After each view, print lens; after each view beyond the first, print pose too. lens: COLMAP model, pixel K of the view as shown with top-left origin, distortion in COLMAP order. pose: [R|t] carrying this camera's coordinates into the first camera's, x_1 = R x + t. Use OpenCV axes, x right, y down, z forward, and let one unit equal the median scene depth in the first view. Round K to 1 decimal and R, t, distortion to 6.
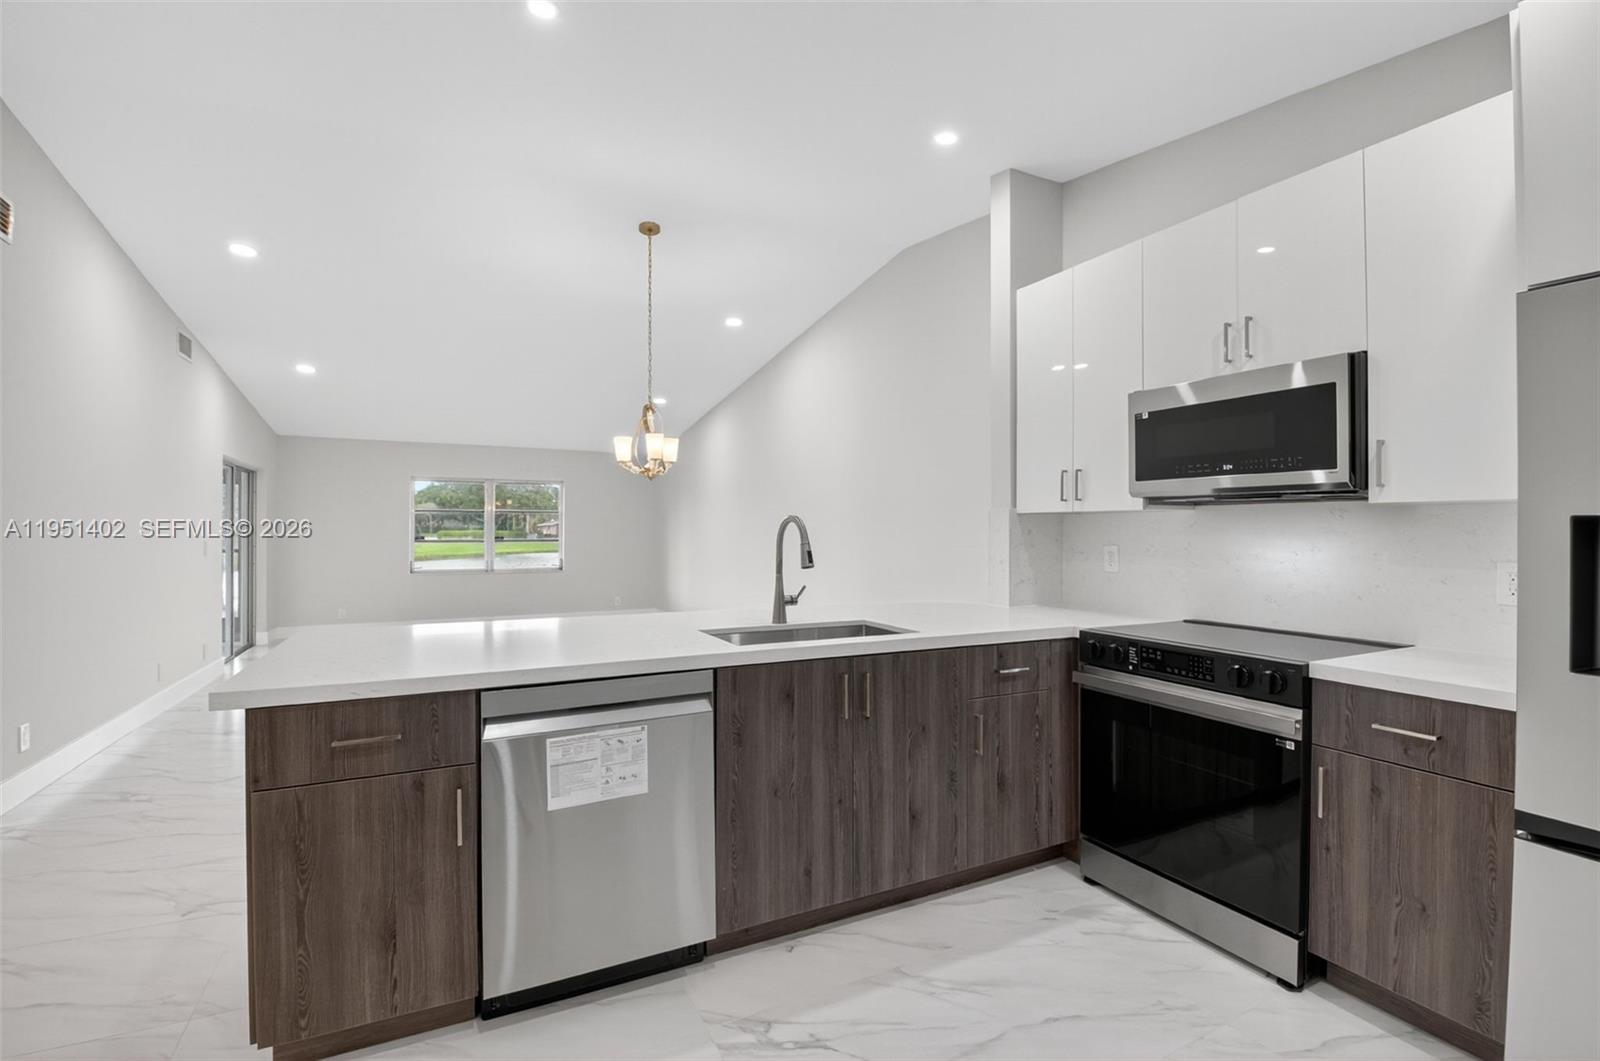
lens RADIAL K [[705.0, 0, 803.3], [0, 705.0, 521.3], [0, 0, 1]] dist [0.000088, -0.018755]
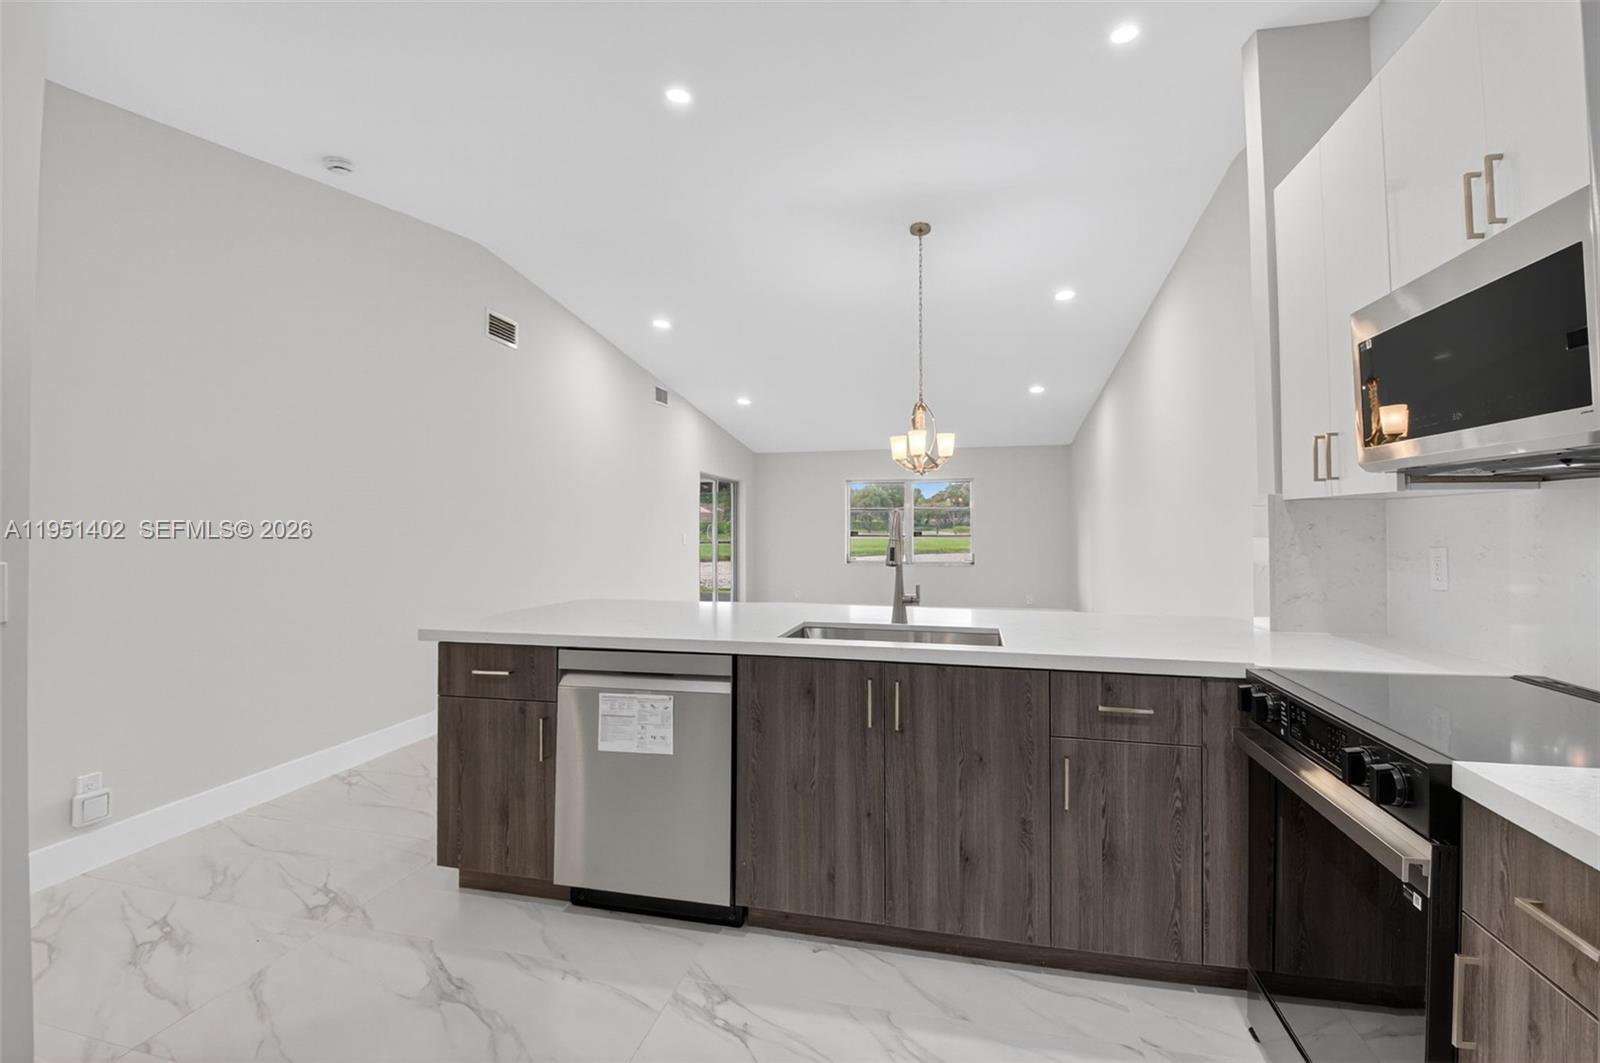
lens RADIAL K [[713.8, 0, 797.3], [0, 713.8, 505.5], [0, 0, 1]] dist [0.004835, -0.013959]
pose [[0.760649, -0.022199, -0.648783, 0.573967], [0.012213, 0.999728, -0.019888, 0.002518], [0.649048, 0.007204, 0.760713, 0.196965]]
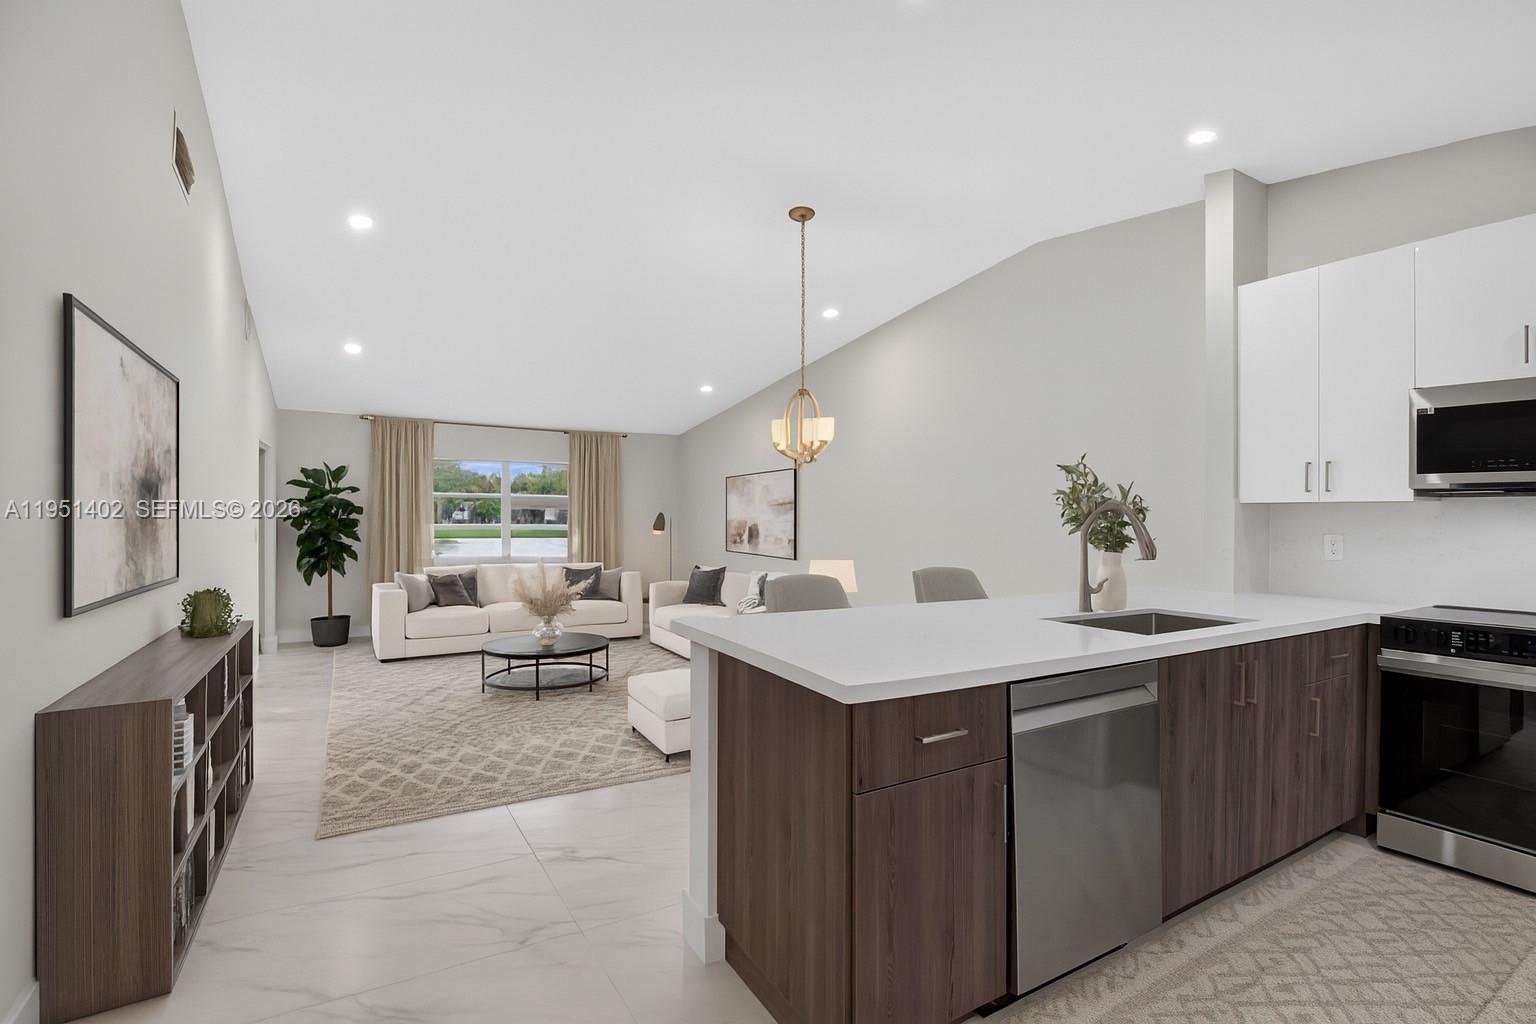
lens RADIAL K [[692.9, 0, 768.0], [0, 692.9, 512.0], [0, 0, 1]] dist [-0.001925, -0.019572]
pose [[0.998588, 0.005155, 0.052879, -0.635177], [-0.005516, 0.999963, 0.006668, -0.001543], [-0.052843, -0.006950, 0.998579, 0.043562]]
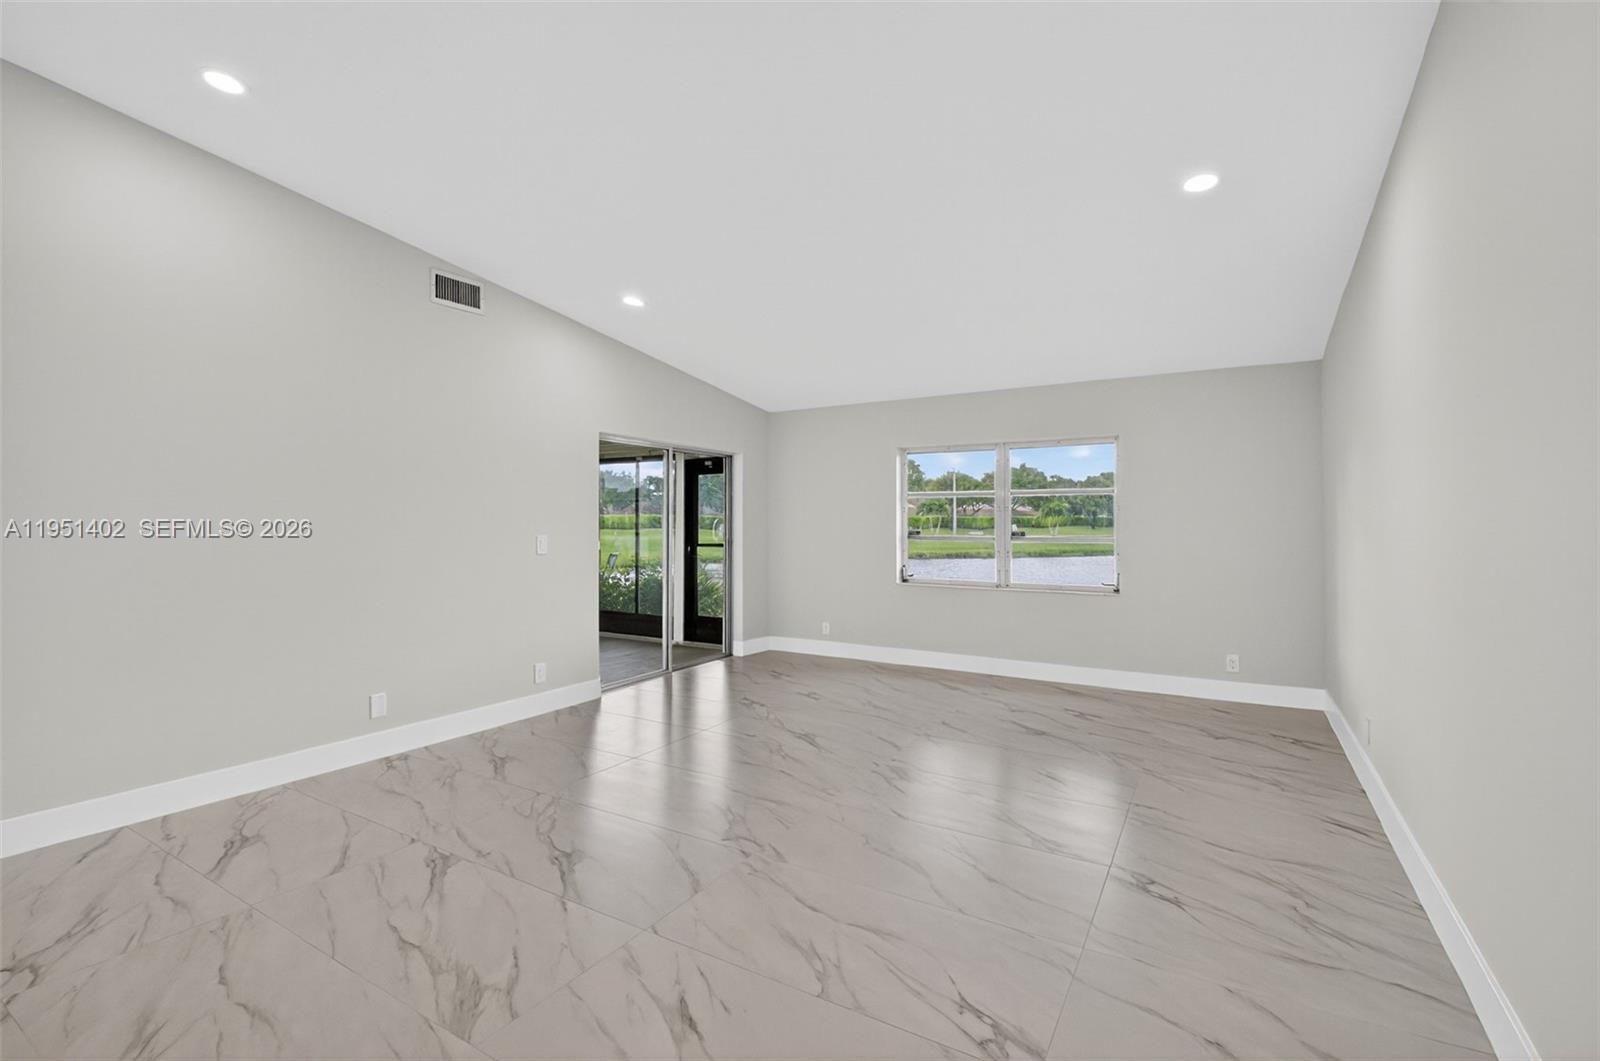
lens RADIAL K [[713.8, 0, 797.3], [0, 713.8, 504.5], [0, 0, 1]] dist [0.004835, -0.013959]
pose [[0.529009, -0.022430, -0.848320, 0.027727], [0.011324, 0.999748, -0.019373, 0.028872], [0.848541, 0.000642, 0.529130, 2.046664]]
